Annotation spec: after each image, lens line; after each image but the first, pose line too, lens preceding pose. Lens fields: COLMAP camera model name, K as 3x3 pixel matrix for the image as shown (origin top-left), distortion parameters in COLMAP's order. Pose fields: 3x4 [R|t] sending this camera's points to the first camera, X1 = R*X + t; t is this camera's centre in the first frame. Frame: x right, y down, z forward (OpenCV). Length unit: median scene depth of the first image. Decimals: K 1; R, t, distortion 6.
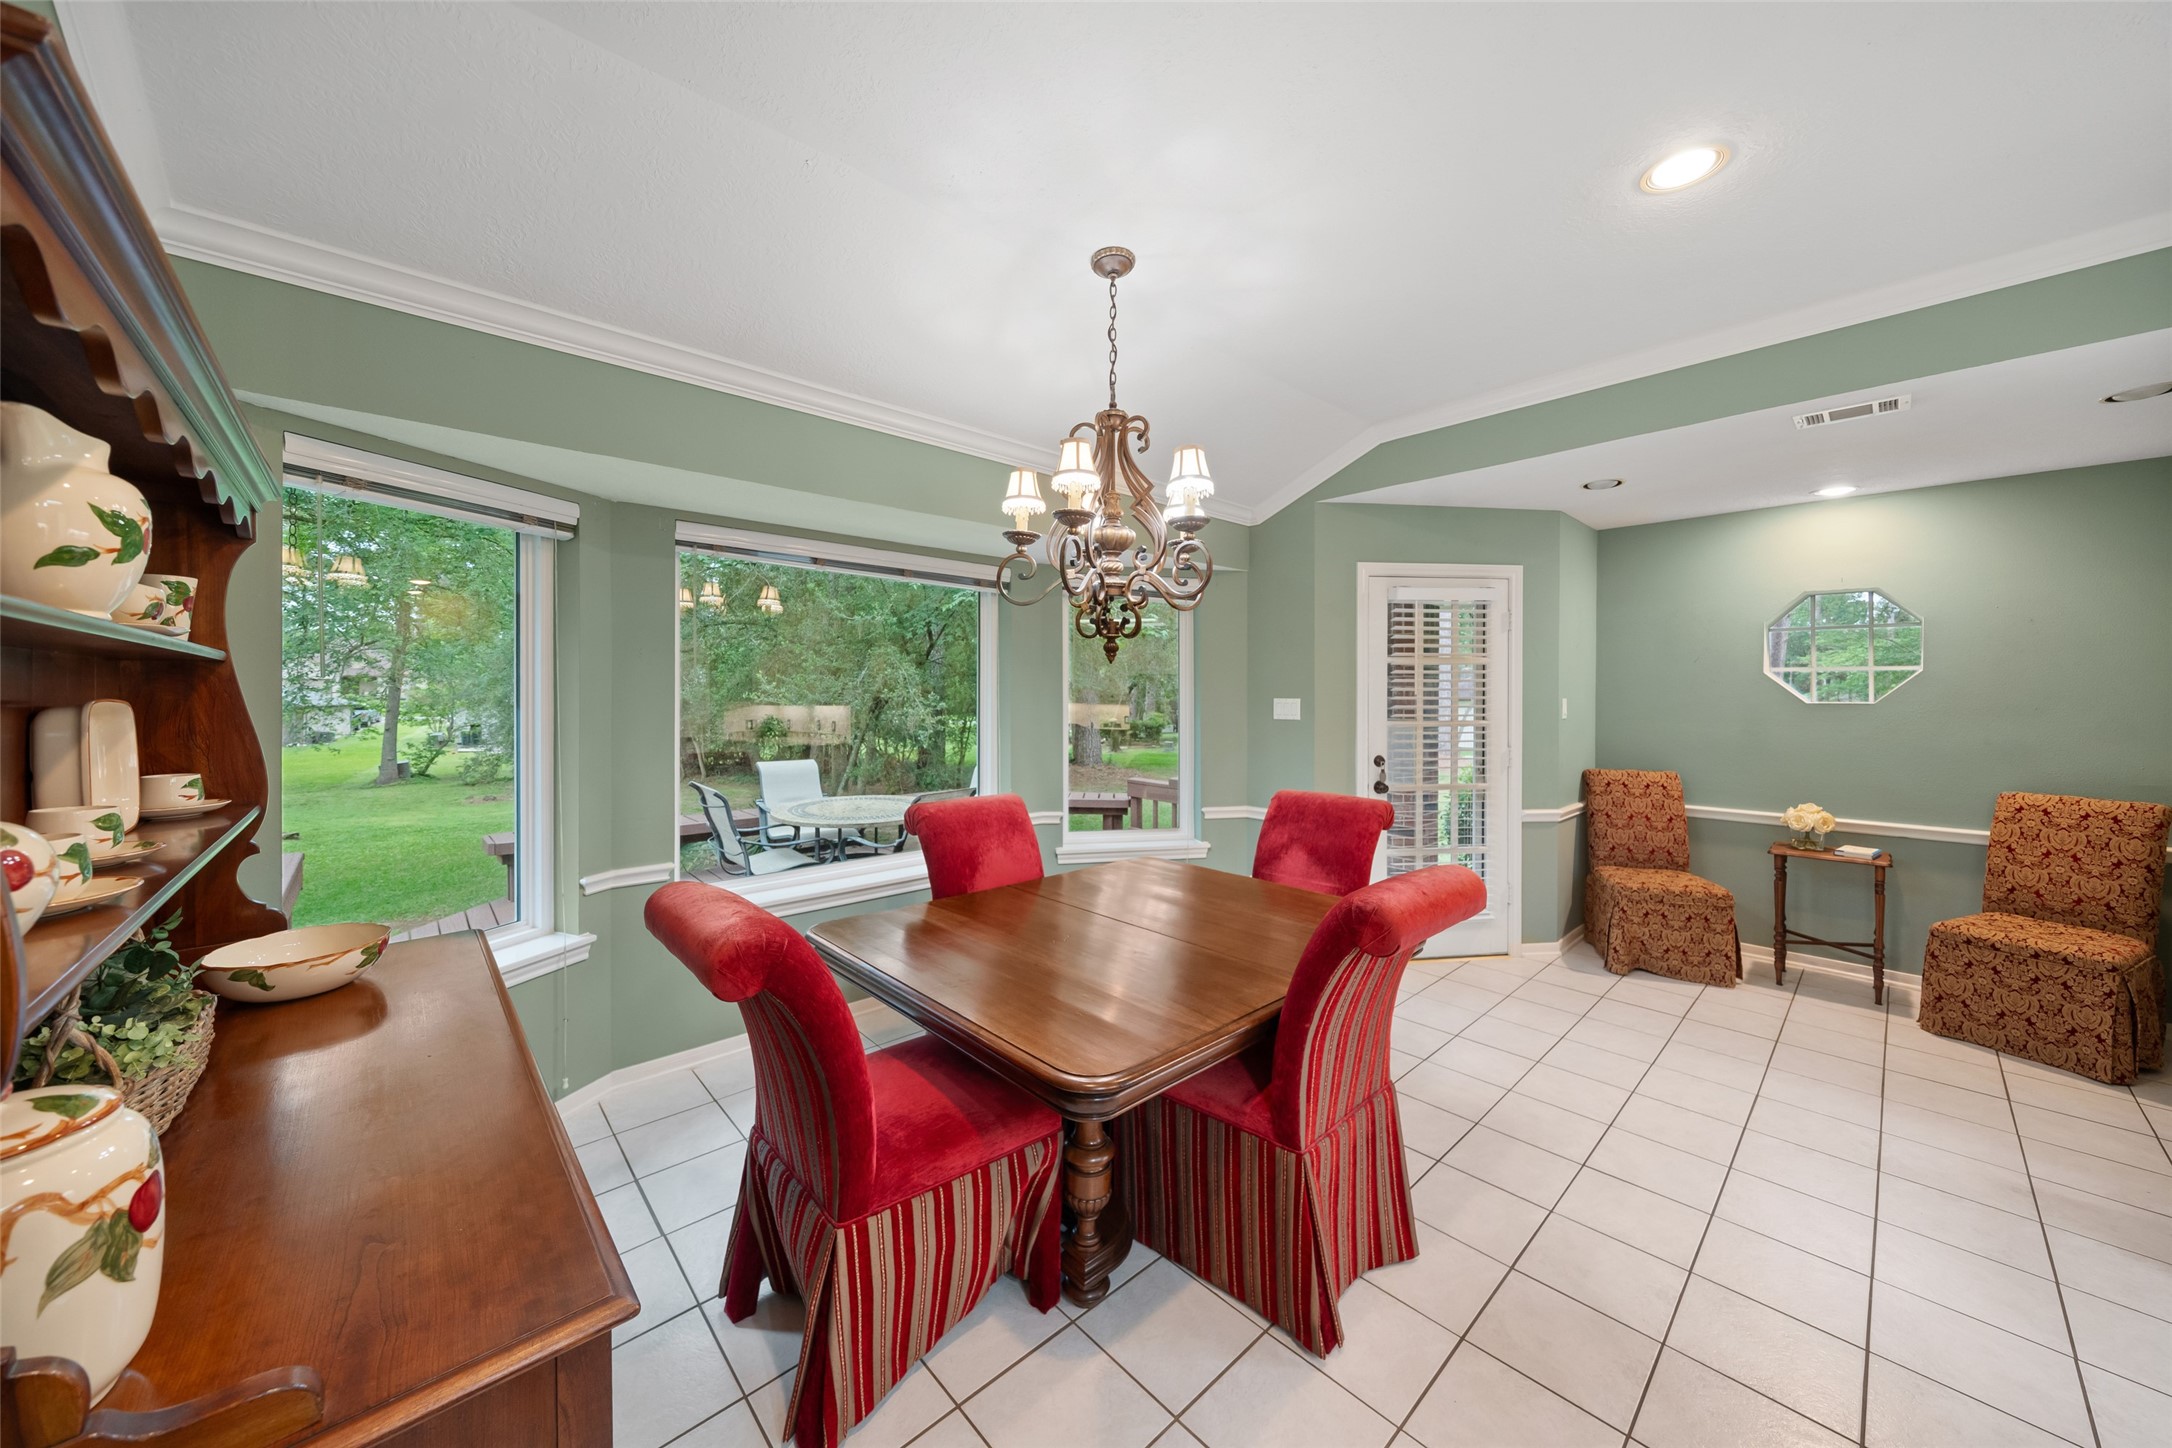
lens RADIAL K [[749.1, 0, 1087.4], [0, 749.1, 696.9], [0, 0, 1]] dist [-0.005794, 0.000206]
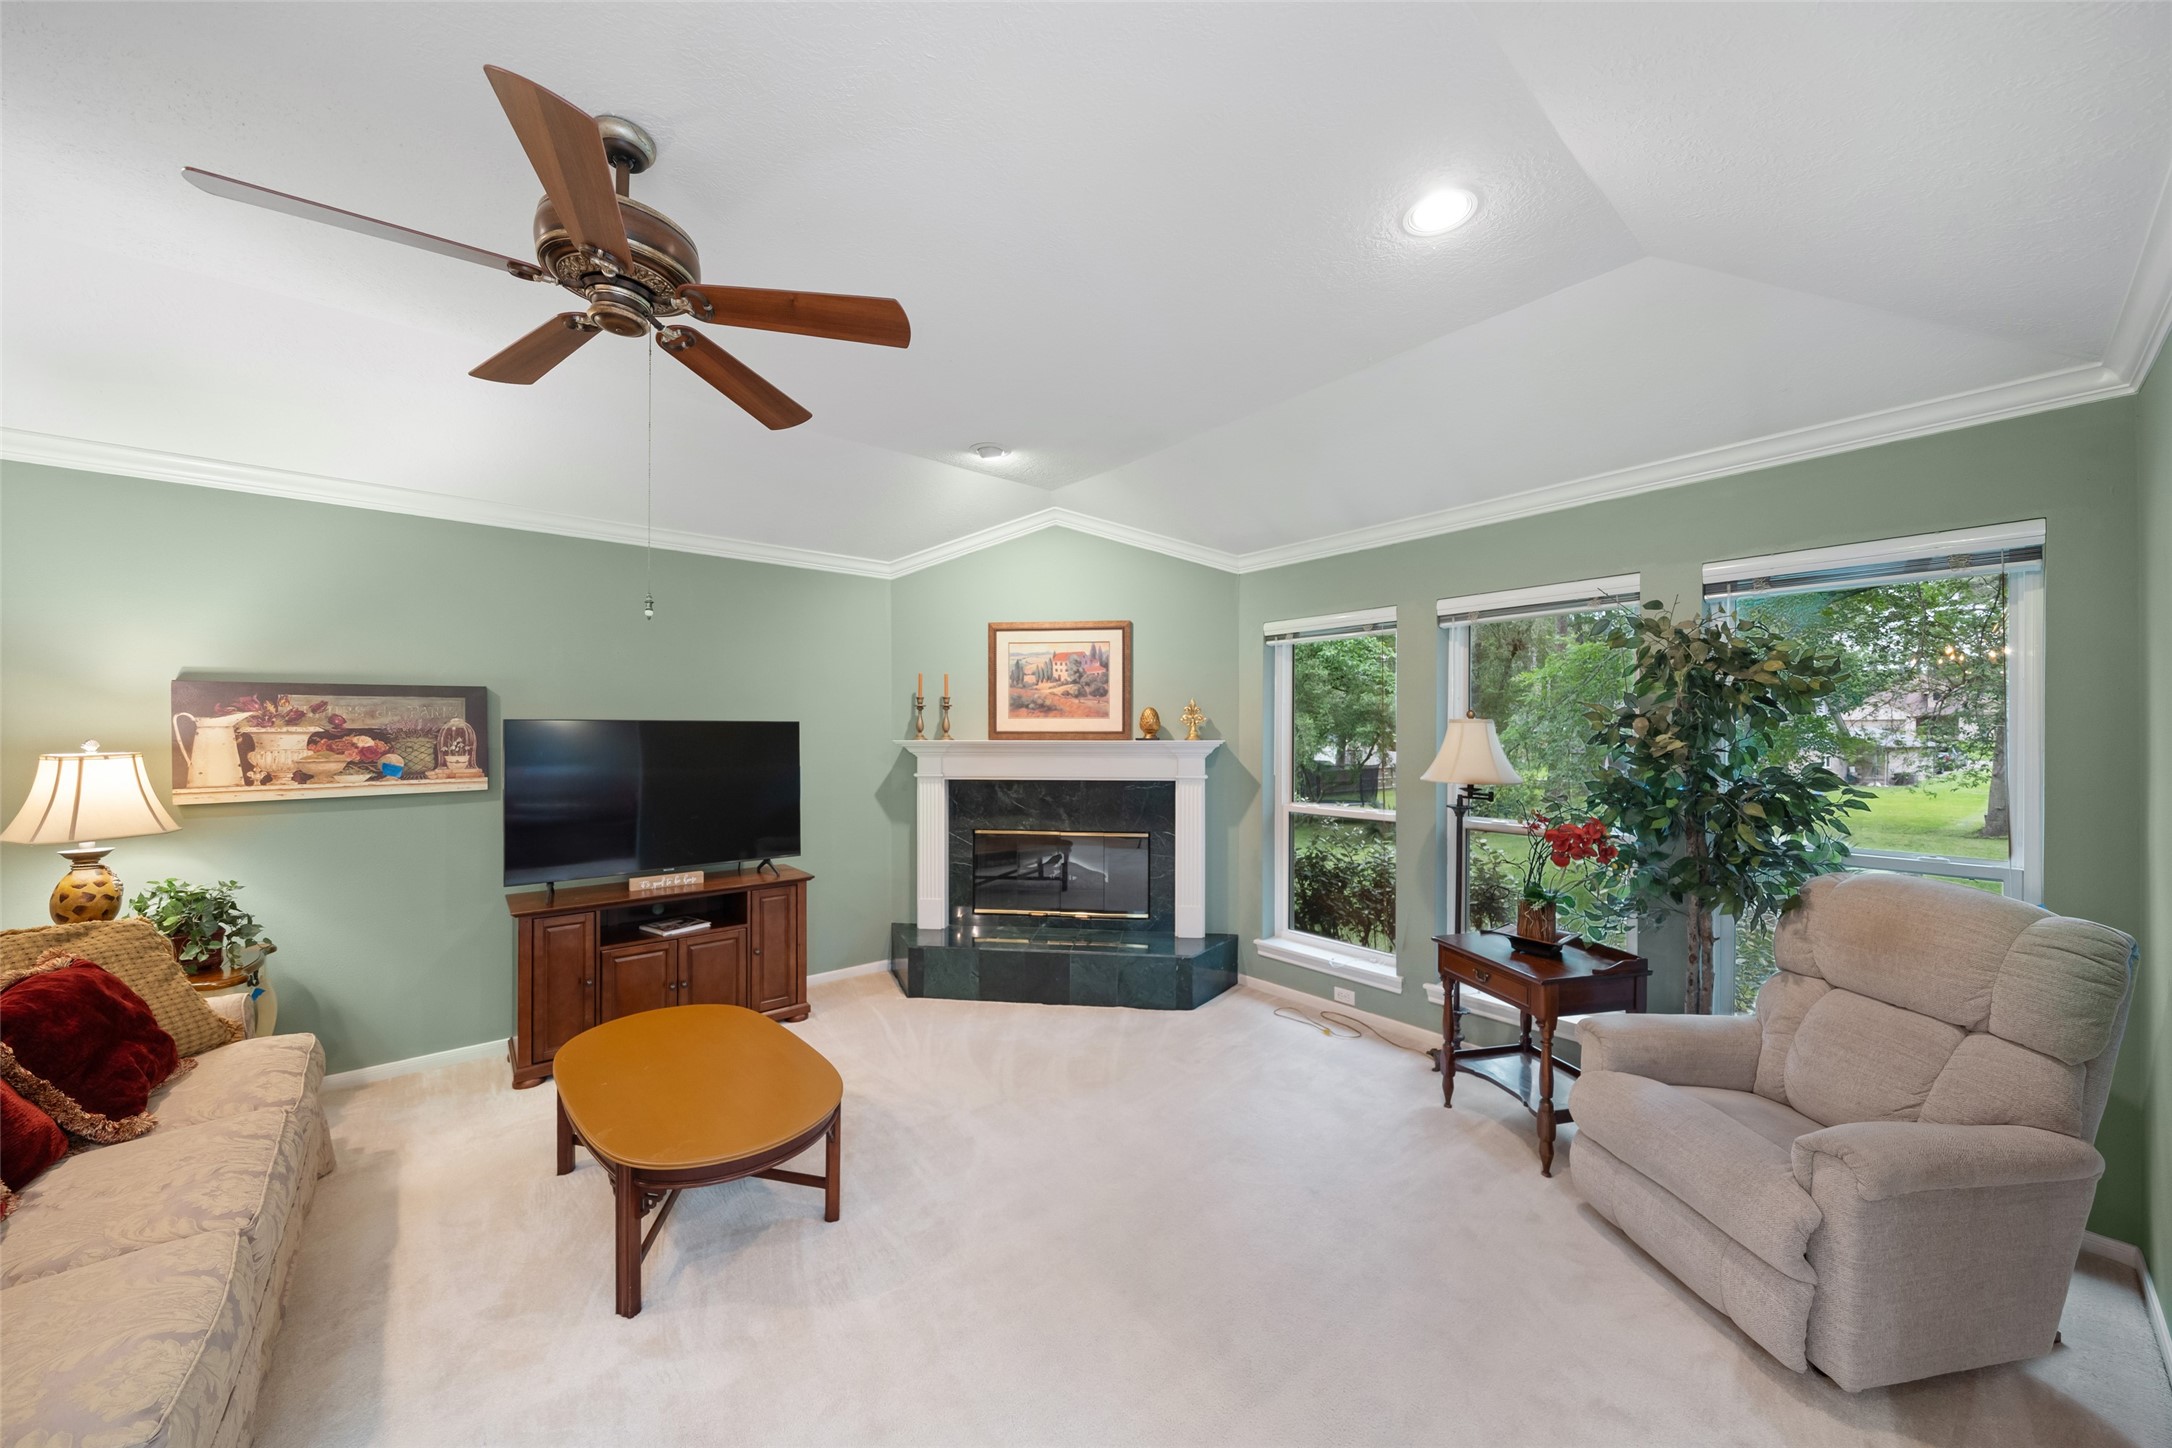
lens RADIAL K [[749.1, 0, 1079.4], [0, 749.1, 730.0], [0, 0, 1]] dist [-0.005794, 0.000206]
pose [[-0.045398, -0.004746, -0.998958, 0.007569], [-0.006331, 0.999970, -0.004463, -0.002372], [0.998949, 0.006122, -0.045426, -0.575602]]
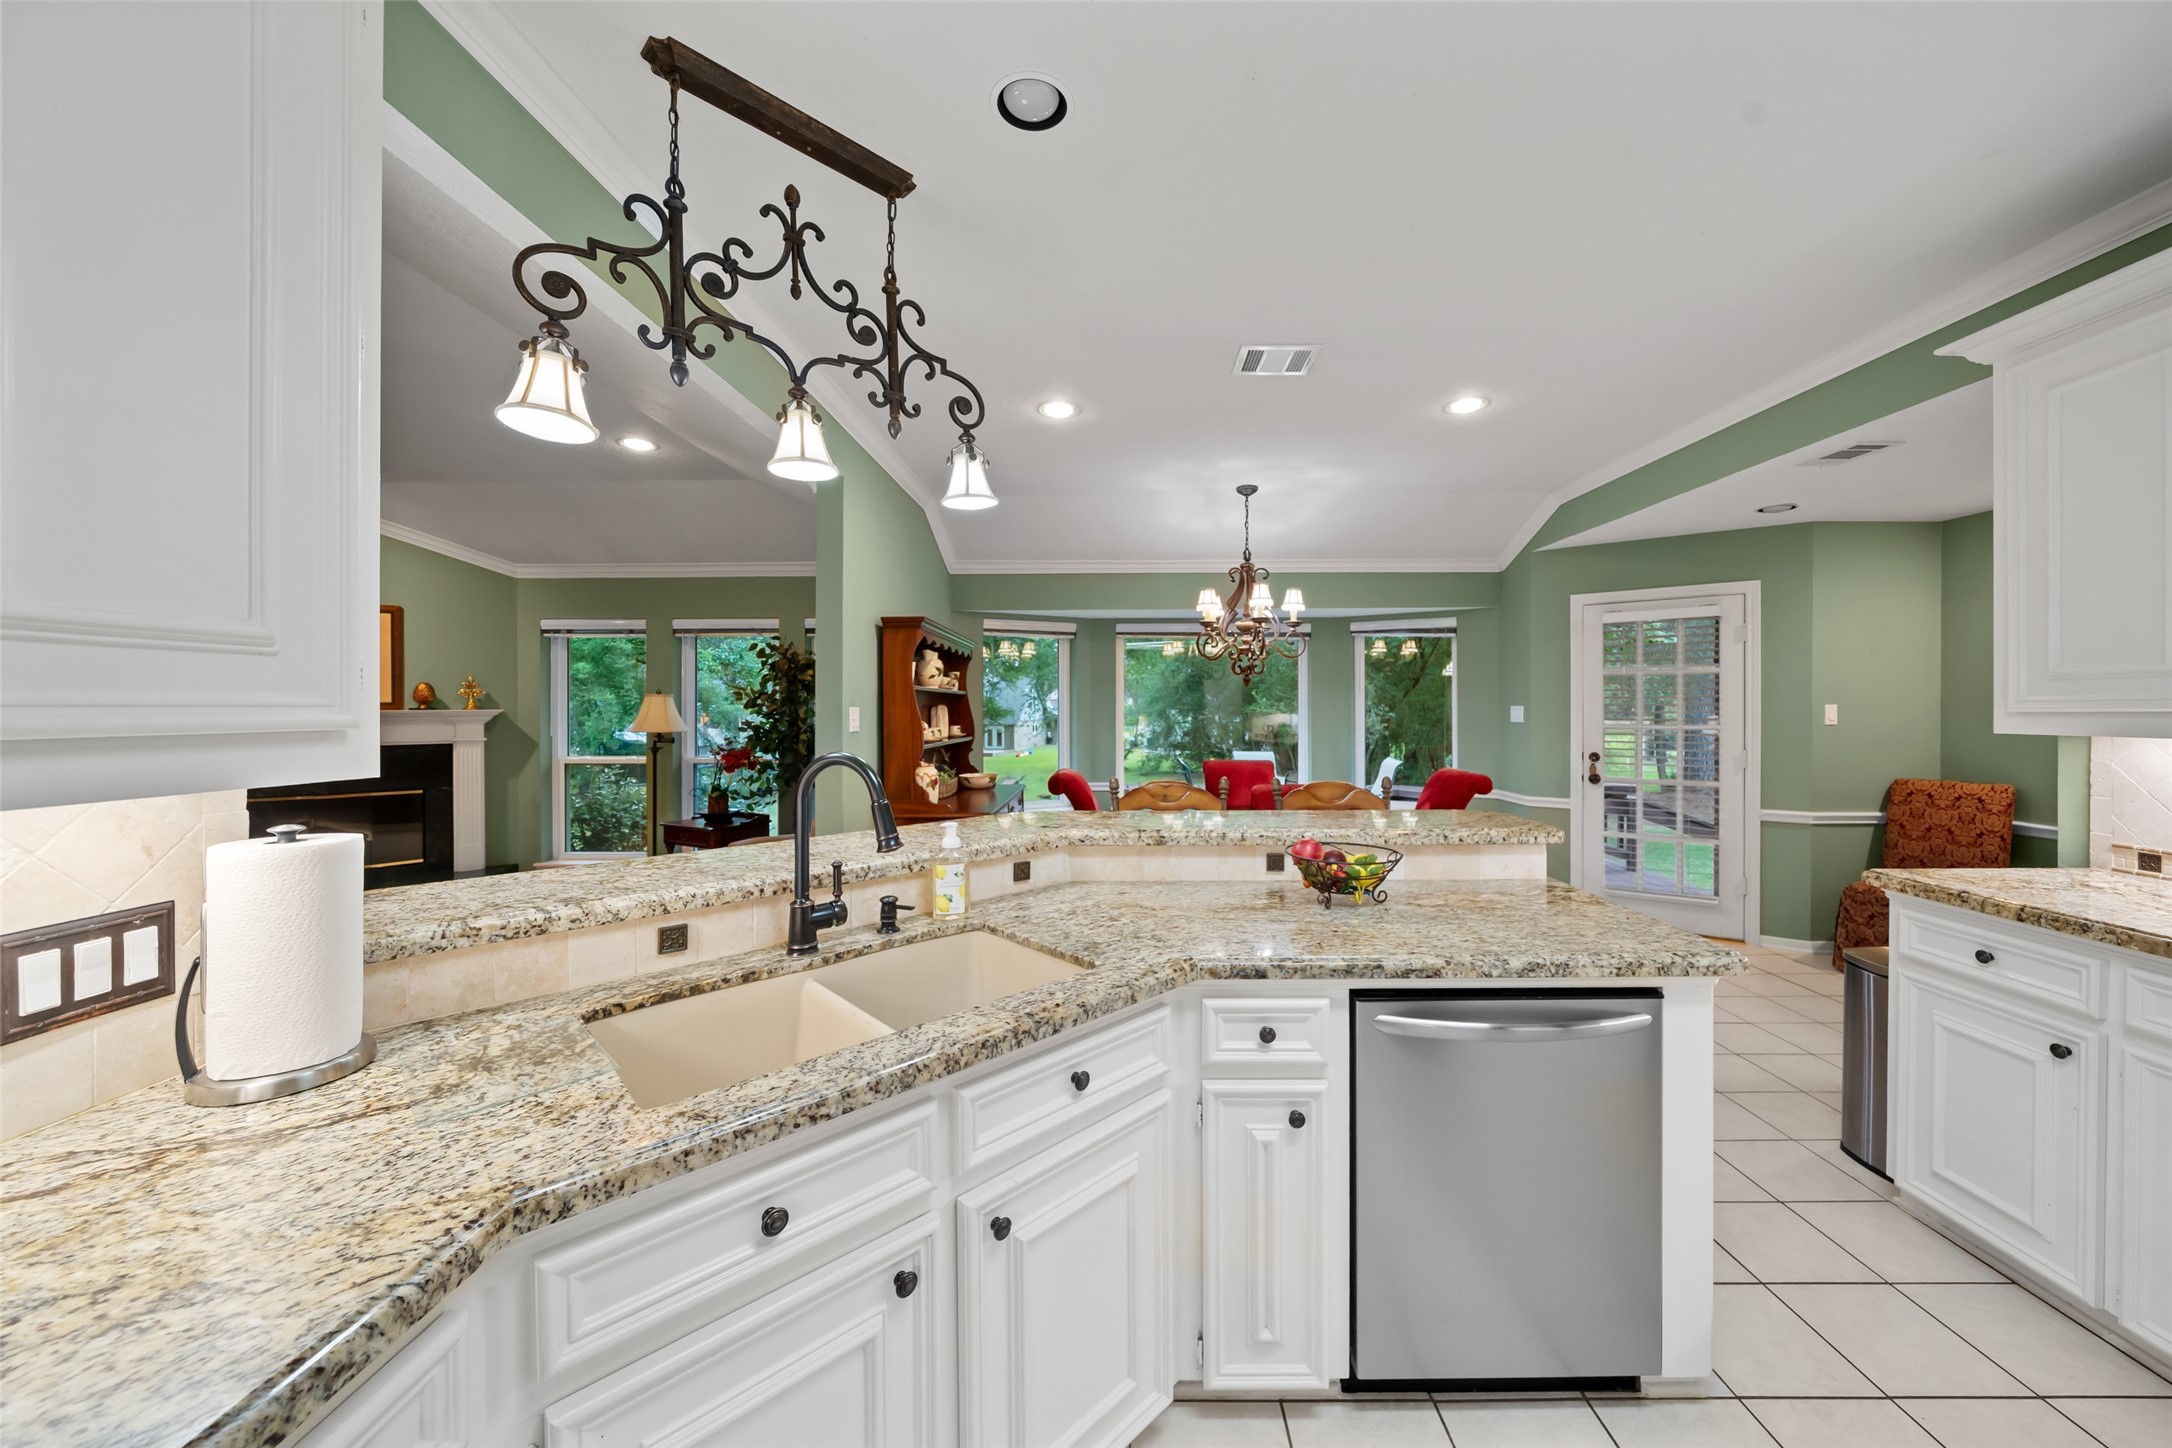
lens RADIAL K [[749.1, 0, 1104.9], [0, 749.1, 709.8], [0, 0, 1]] dist [-0.005794, 0.000206]
pose [[0.735213, -0.002067, -0.677833, 1.106897], [0.000879, 0.999997, -0.002096, 0.019913], [0.677836, 0.000945, 0.735213, -0.742398]]
